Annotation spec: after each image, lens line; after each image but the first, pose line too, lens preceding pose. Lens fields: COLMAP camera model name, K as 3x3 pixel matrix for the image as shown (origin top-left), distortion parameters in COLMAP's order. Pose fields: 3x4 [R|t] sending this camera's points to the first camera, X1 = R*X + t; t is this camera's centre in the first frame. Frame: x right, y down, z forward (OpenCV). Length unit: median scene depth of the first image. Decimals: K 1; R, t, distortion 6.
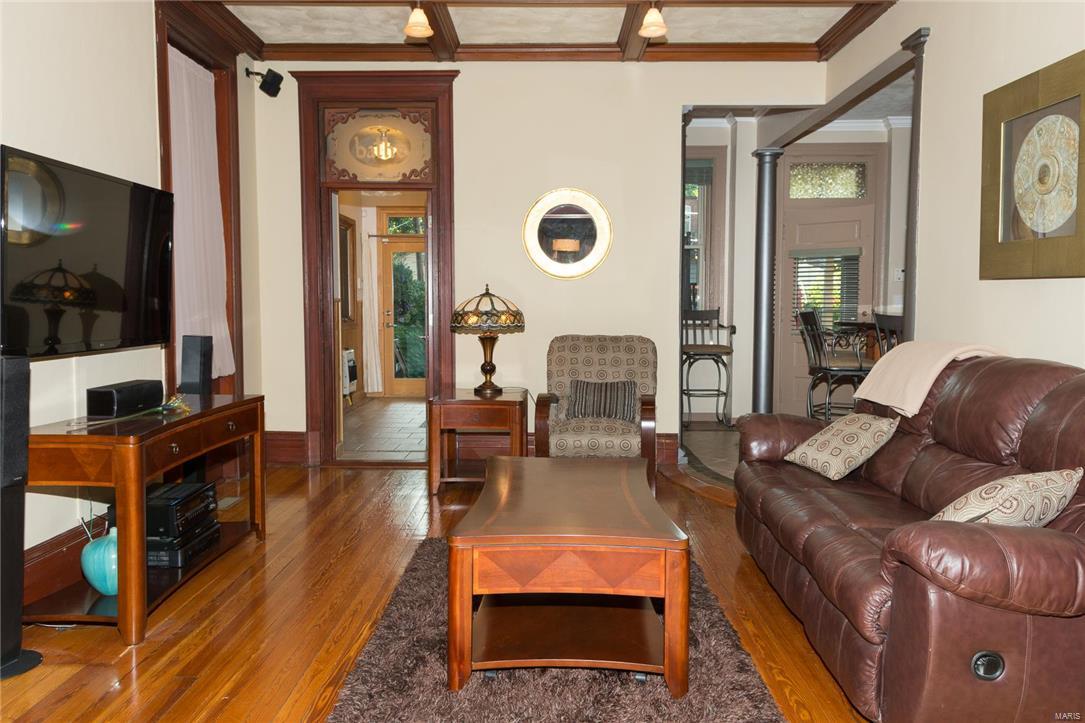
lens RADIAL K [[791.1, 0, 543.0], [0, 791.1, 358.5], [0, 0, 1]] dist [0.019320, -0.001683]
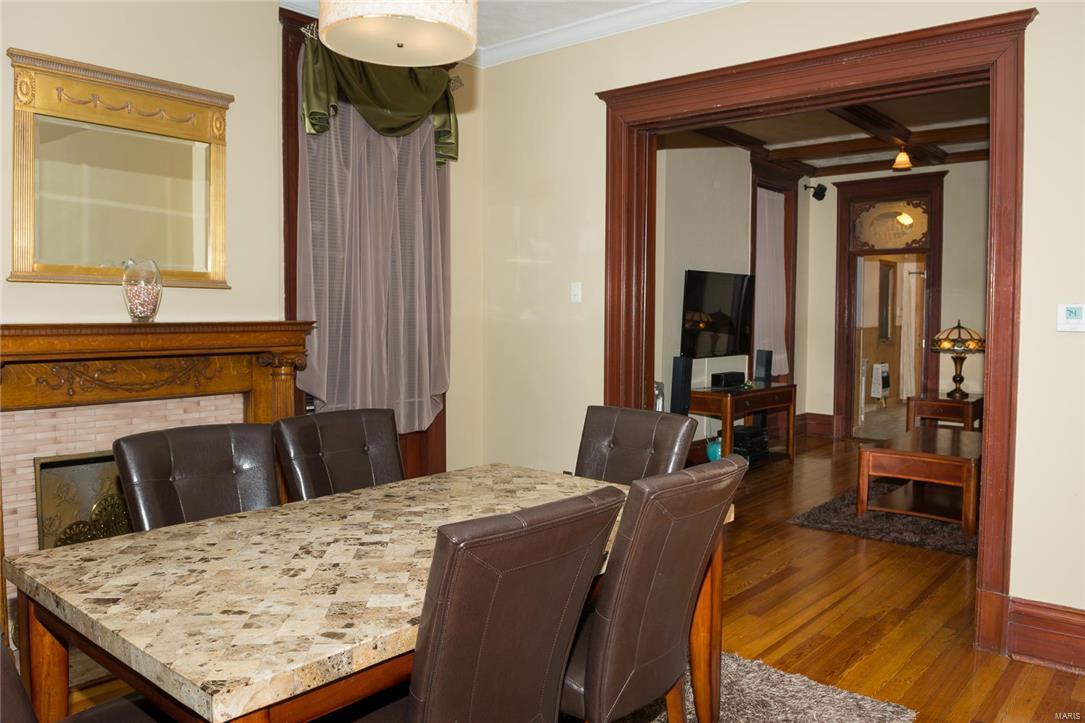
lens RADIAL K [[836.6, 0, 545.3], [0, 836.6, 348.9], [0, 0, 1]] dist [0.012211, -0.000756]
pose [[0.764200, 0.028631, -0.644344, 0.333468], [-0.048065, 0.998764, -0.012625, 0.013597], [0.643186, 0.040618, 0.764632, -0.632705]]
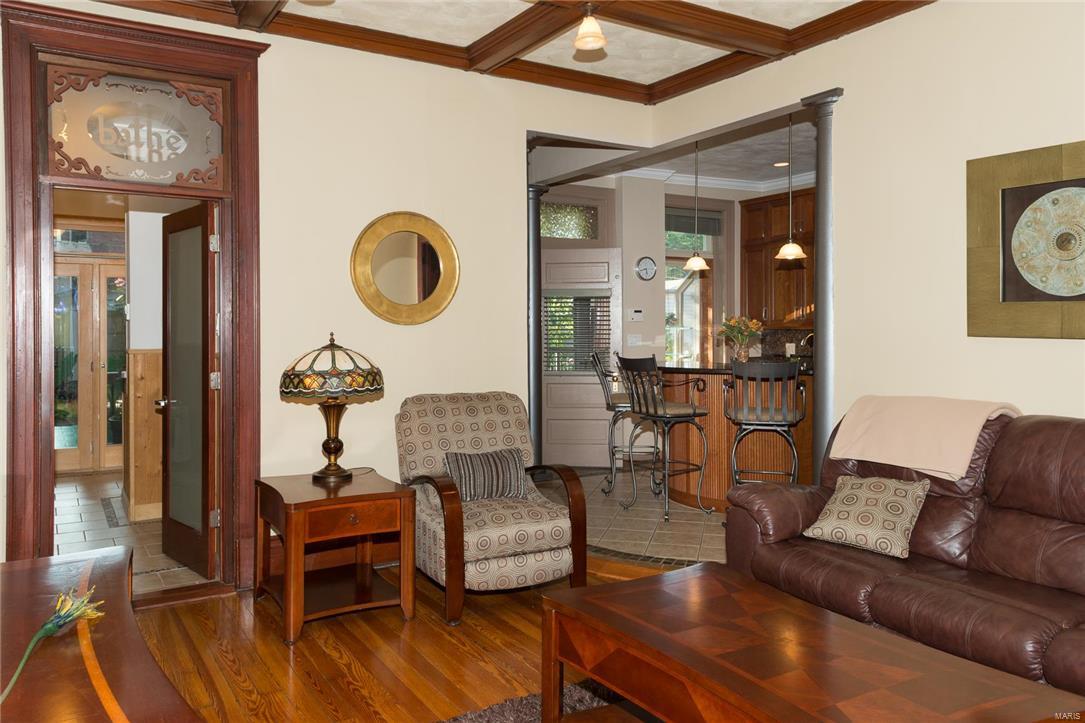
lens RADIAL K [[774.8, 0, 541.5], [0, 774.8, 331.0], [0, 0, 1]] dist [0.002587, -0.000607]
pose [[0.850186, -0.006993, 0.526437, -0.280881], [0.041641, 0.997673, -0.053996, -0.047413], [-0.524834, 0.067827, 0.848498, 0.276963]]
